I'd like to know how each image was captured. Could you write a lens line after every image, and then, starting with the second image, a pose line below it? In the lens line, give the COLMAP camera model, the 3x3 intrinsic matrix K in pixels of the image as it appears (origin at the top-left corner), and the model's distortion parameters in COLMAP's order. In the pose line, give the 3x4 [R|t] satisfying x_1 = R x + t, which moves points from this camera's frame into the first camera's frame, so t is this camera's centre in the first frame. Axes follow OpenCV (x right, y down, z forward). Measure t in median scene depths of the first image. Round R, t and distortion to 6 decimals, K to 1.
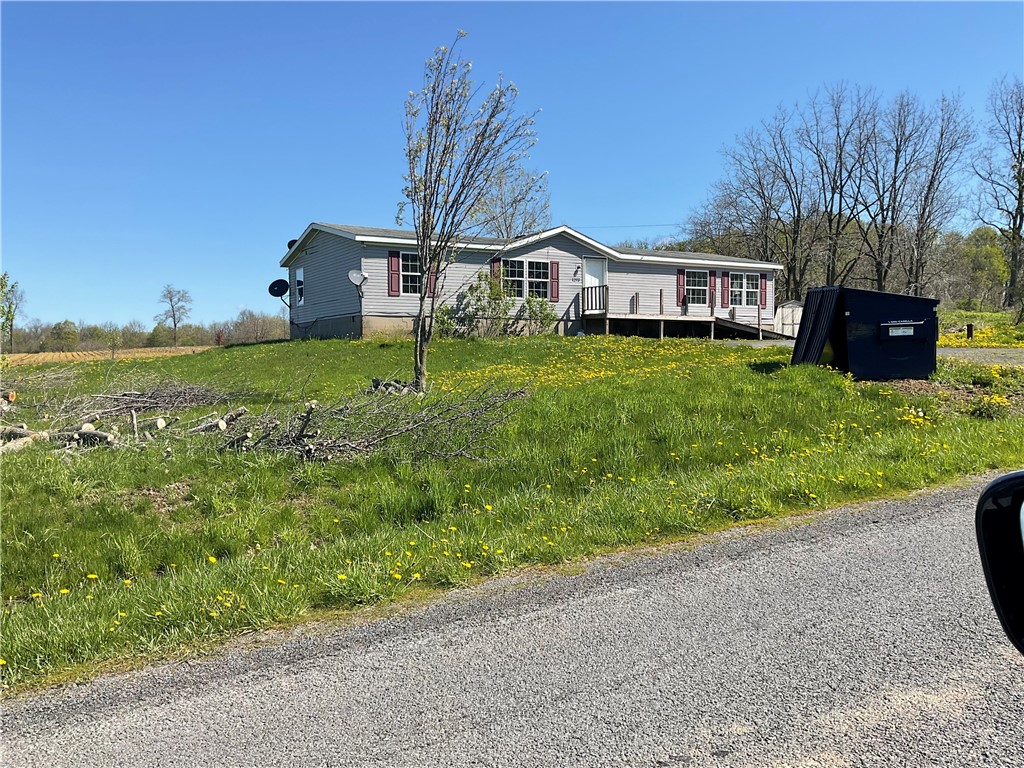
lens RADIAL K [[861.7, 0, 511.9], [0, 861.7, 383.2], [0, 0, 1]] dist [0.008547, 0.000622]
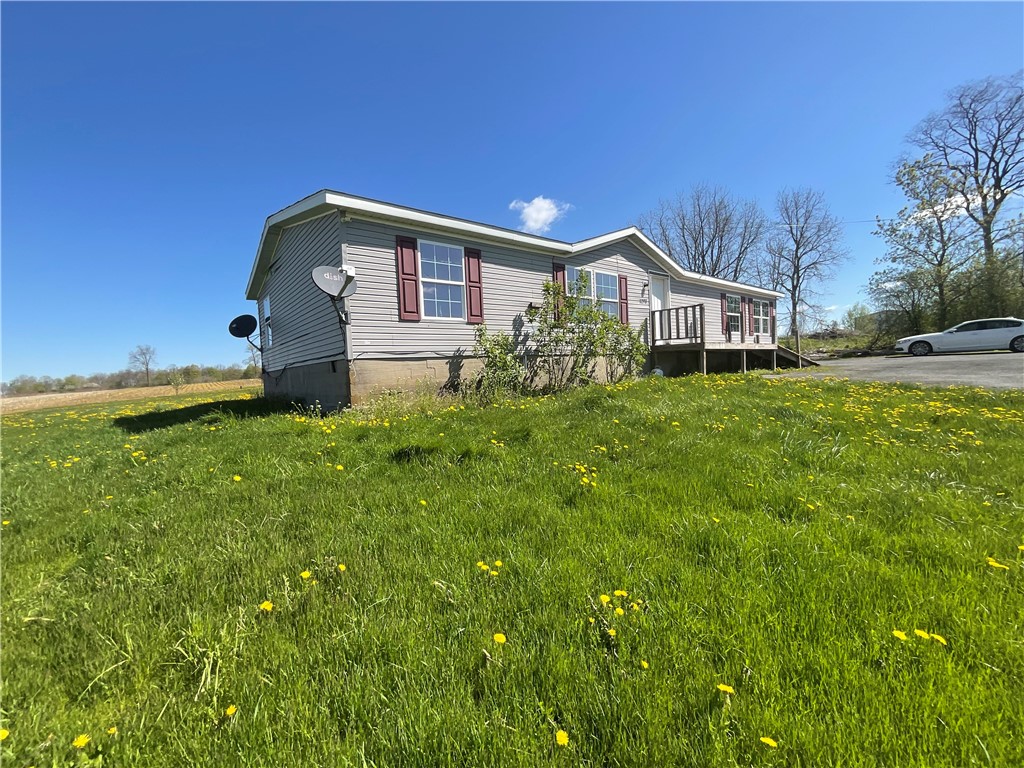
lens RADIAL K [[416.9, 0, 510.7], [0, 416.9, 387.9], [0, 0, 1]] dist [-0.002518, 0.000918]
pose [[0.986881, -0.049356, 0.153717, -0.107658], [0.048091, 0.998772, 0.011942, -0.054893], [-0.154118, -0.004392, 0.988043, 0.675974]]
